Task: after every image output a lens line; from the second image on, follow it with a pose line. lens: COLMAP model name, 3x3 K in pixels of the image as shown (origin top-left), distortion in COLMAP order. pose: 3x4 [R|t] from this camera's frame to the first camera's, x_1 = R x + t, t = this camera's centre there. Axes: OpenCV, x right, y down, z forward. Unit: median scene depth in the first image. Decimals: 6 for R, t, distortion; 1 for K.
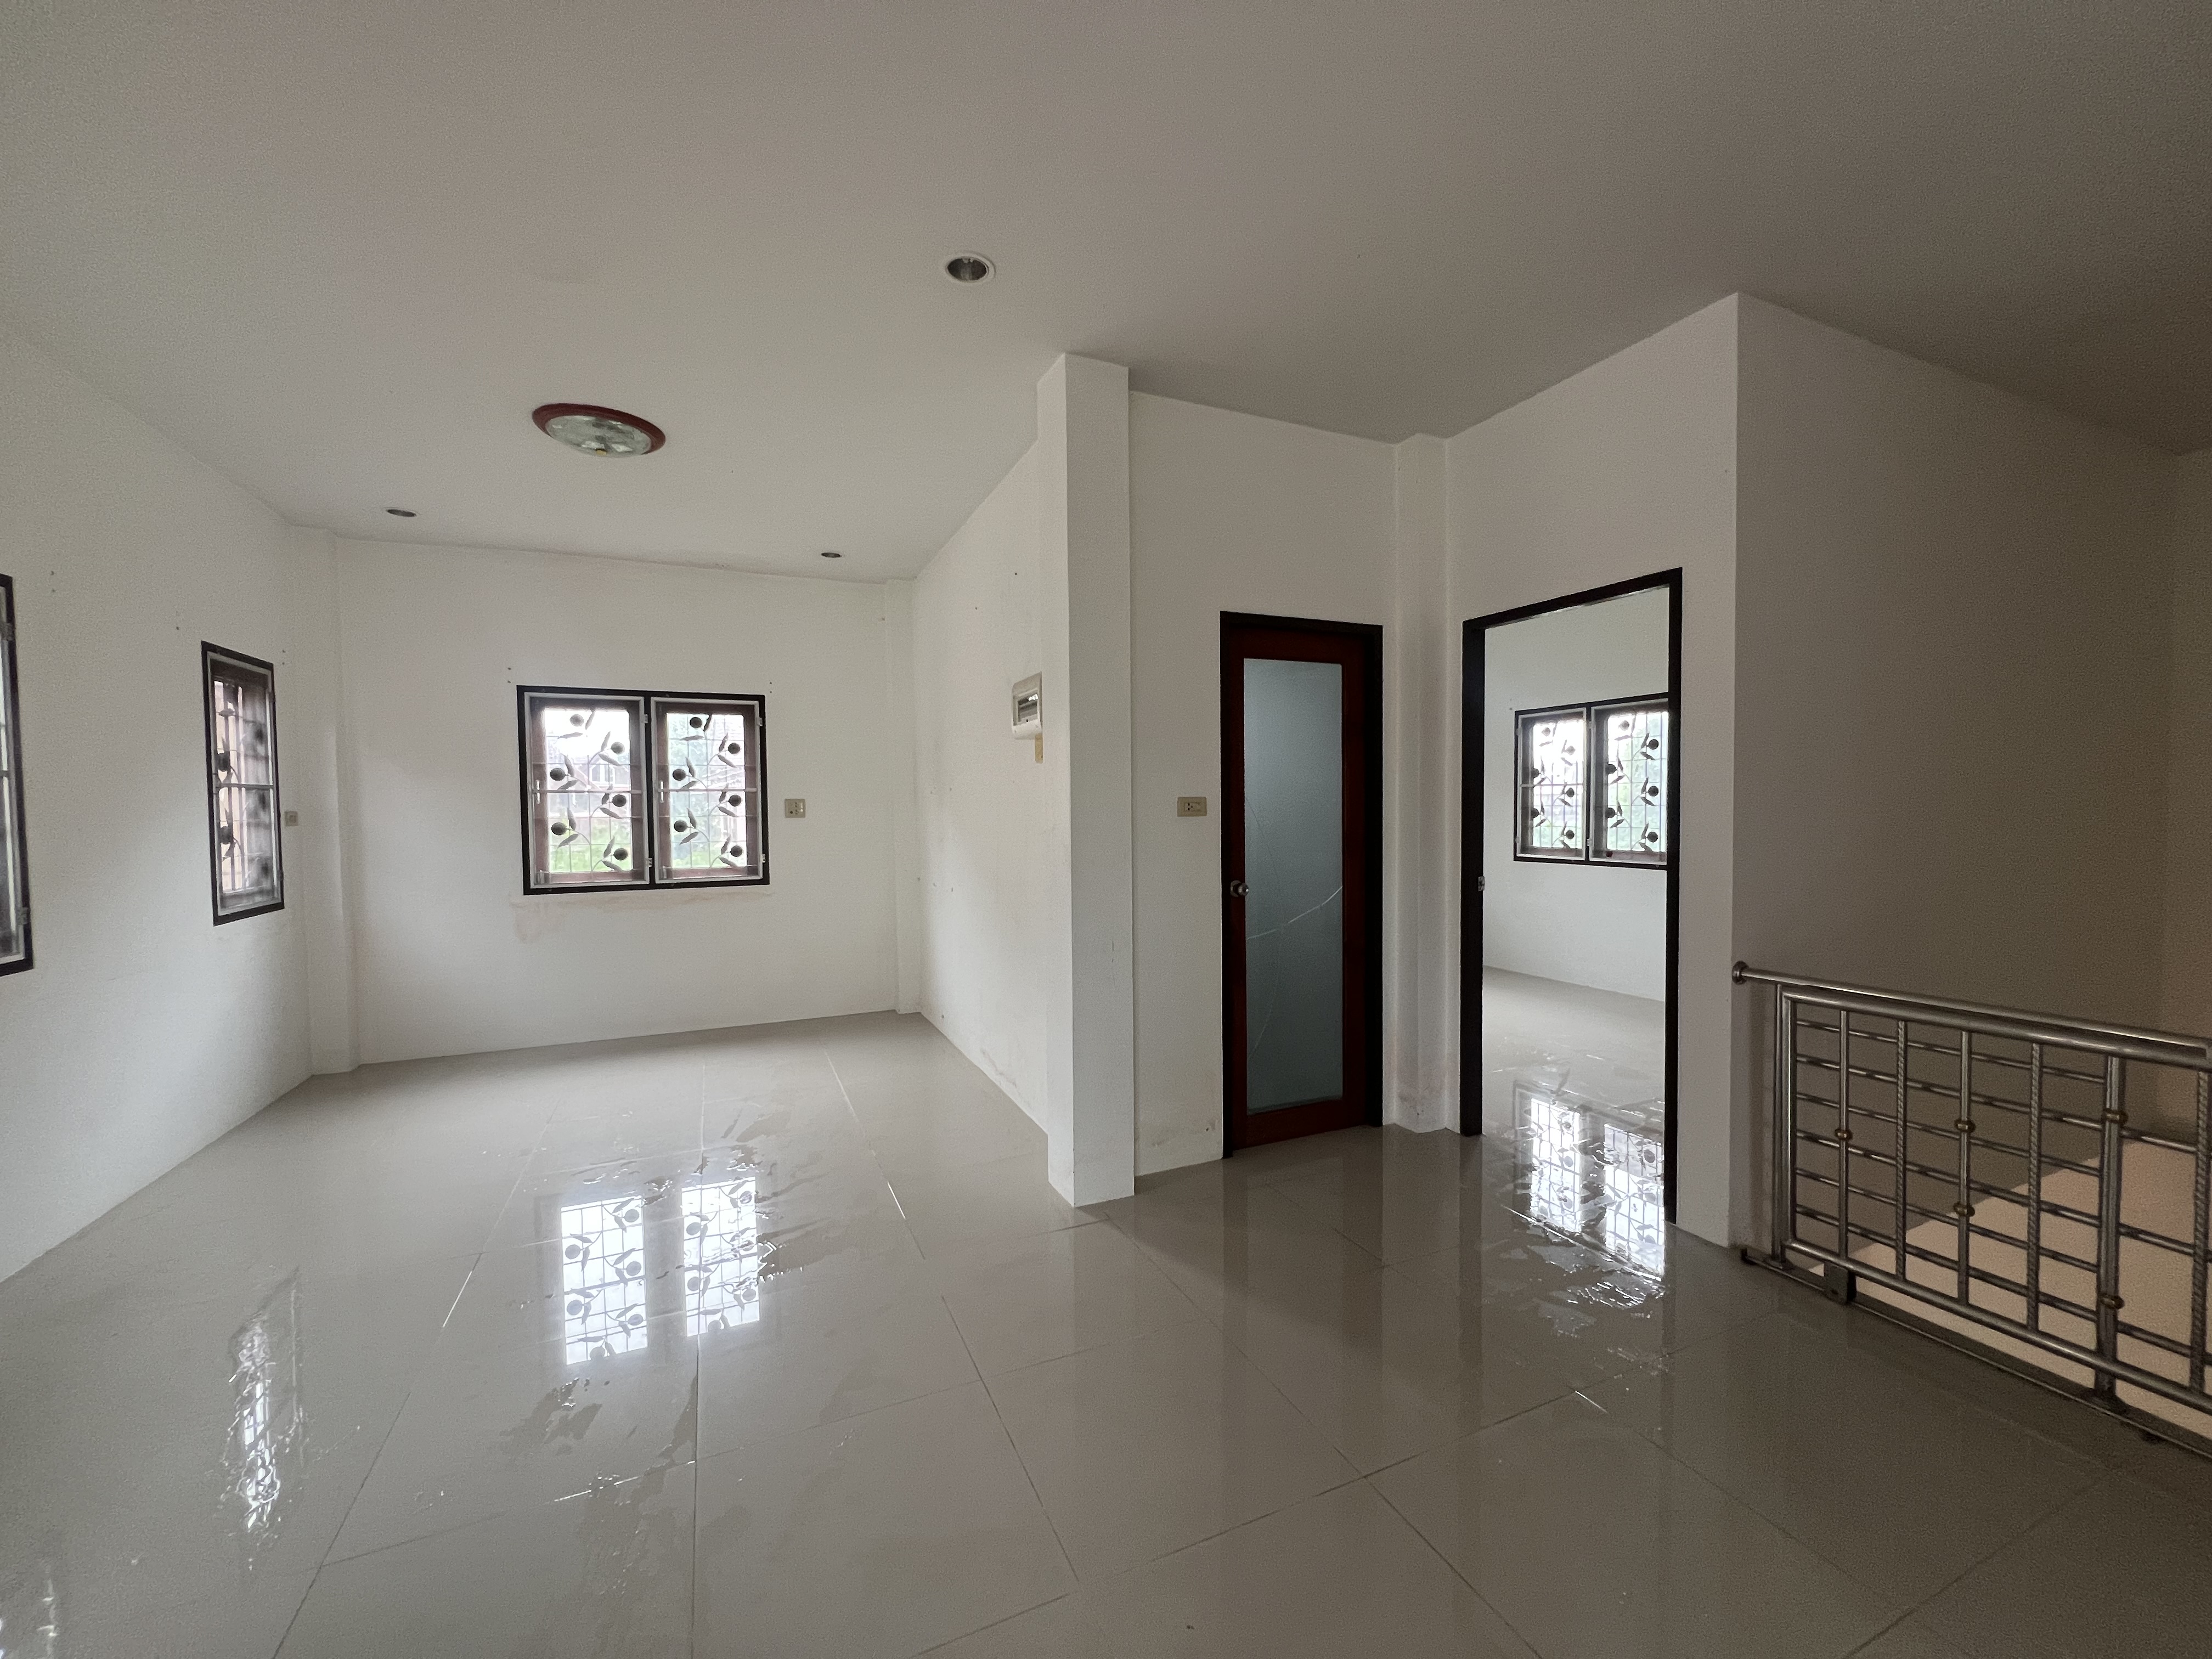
lens RADIAL K [[903.3, 0, 1116.5], [0, 903.3, 837.7], [0, 0, 1]] dist [-0.002125, 0.000584]
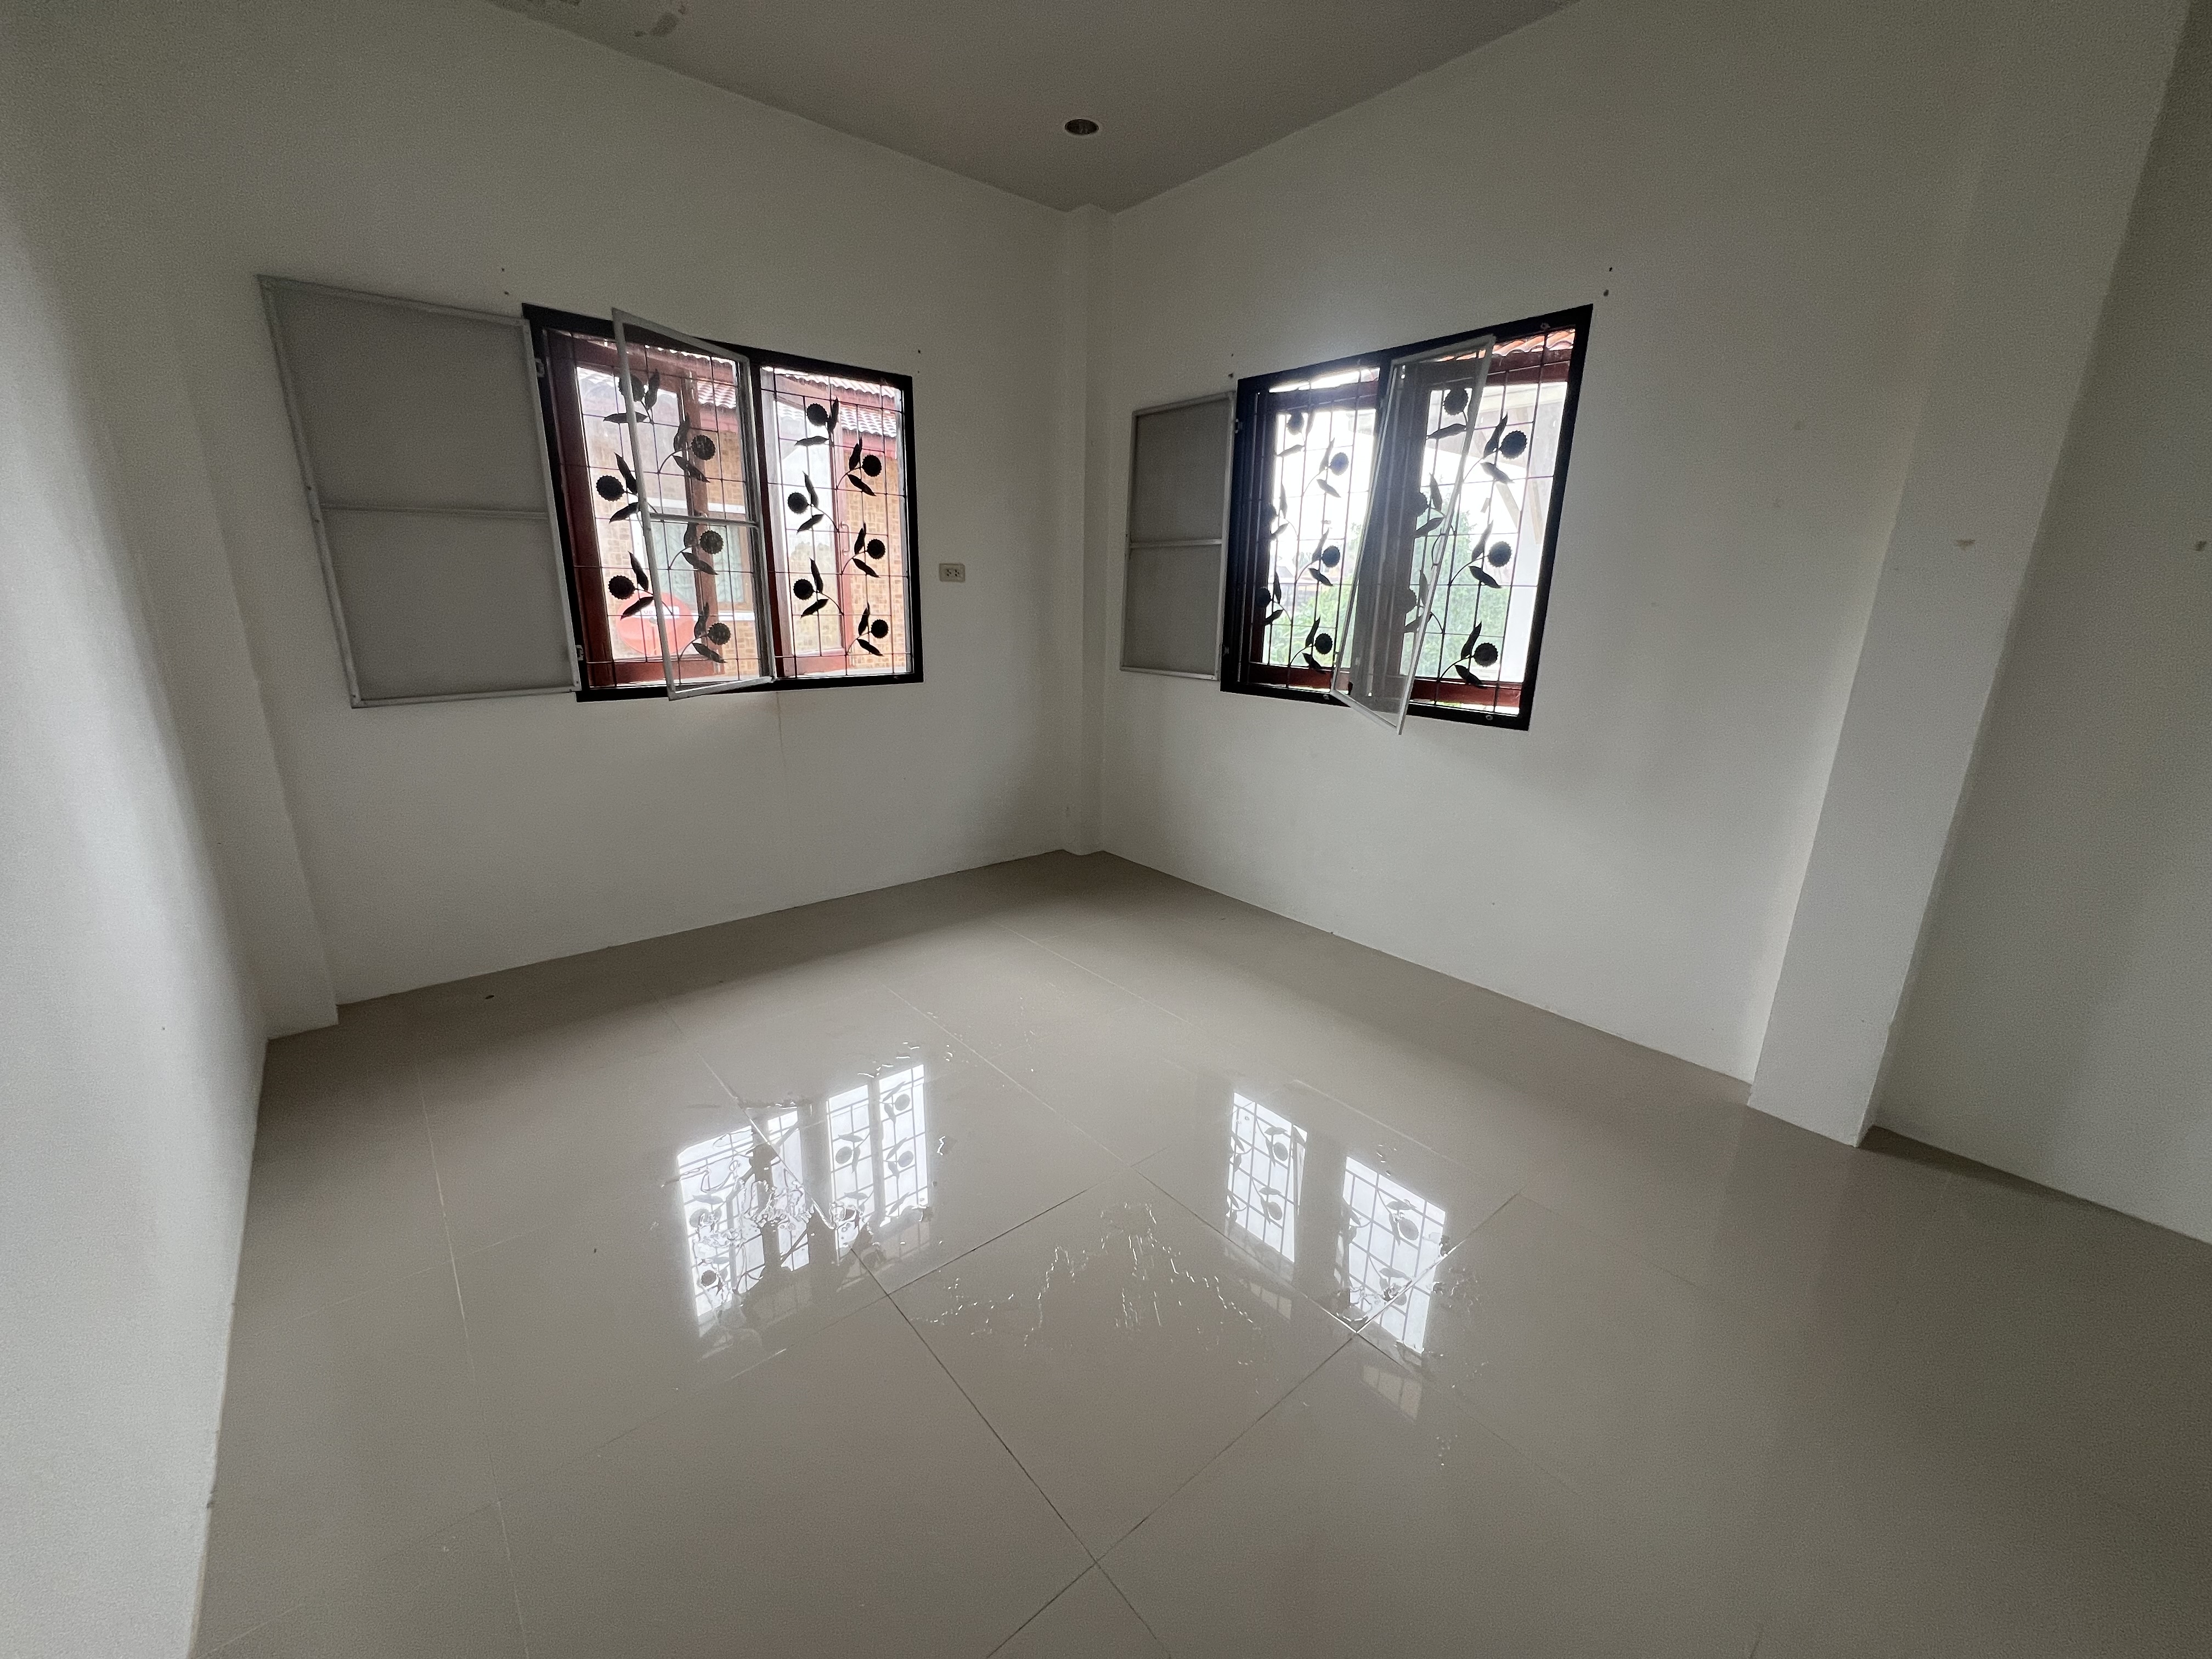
lens RADIAL K [[903.3, 0, 1116.5], [0, 903.3, 818.7], [0, 0, 1]] dist [-0.002125, 0.000584]
pose [[0.960800, -0.036521, 0.274825, -0.496102], [-0.026572, 0.974591, 0.222408, -0.002247], [-0.275965, -0.220993, 0.935417, 0.345866]]
